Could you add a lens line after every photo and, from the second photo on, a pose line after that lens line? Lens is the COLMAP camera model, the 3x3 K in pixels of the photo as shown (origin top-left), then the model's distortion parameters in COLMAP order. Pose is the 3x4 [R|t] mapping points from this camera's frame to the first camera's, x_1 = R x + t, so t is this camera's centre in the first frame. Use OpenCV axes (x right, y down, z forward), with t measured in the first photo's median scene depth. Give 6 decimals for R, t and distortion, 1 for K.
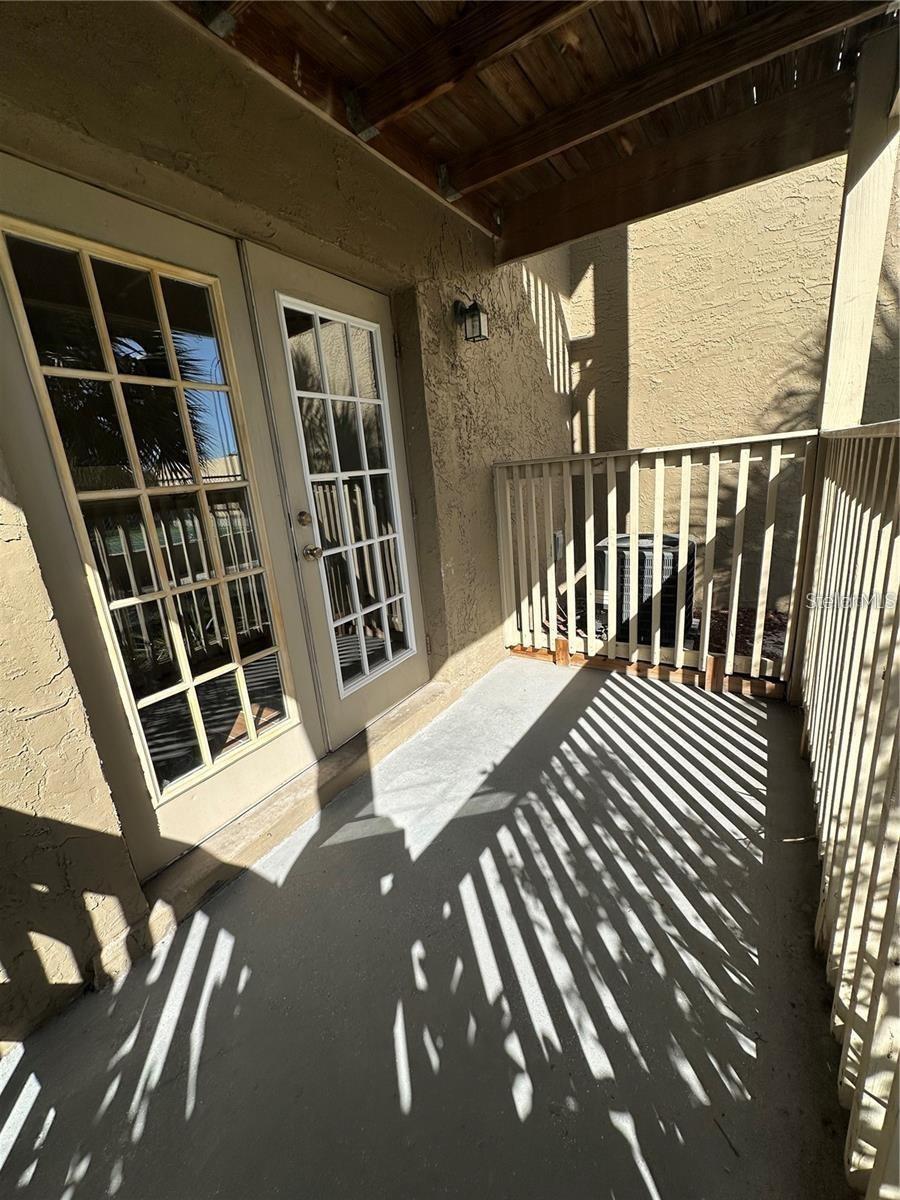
lens RADIAL K [[478.4, 0, 450.0], [0, 478.4, 600.0], [0, 0, 1]] dist [-0.002214, 0.000394]
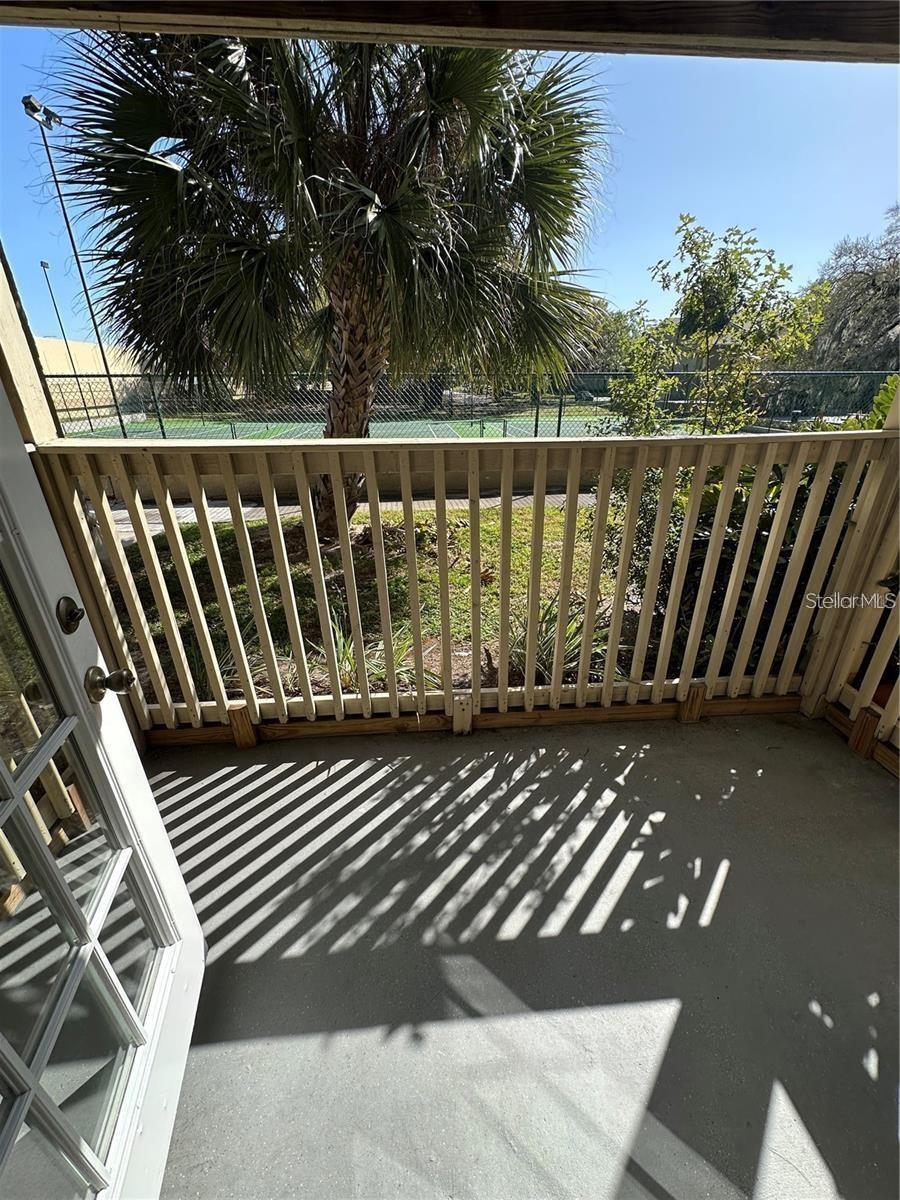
lens RADIAL K [[478.4, 0, 450.0], [0, 478.4, 600.0], [0, 0, 1]] dist [-0.002214, 0.000394]
pose [[-0.609034, -0.249947, 0.752731, -0.338635], [0.262054, 0.832337, 0.488408, -0.464672], [-0.748603, 0.494713, -0.441422, 1.290443]]
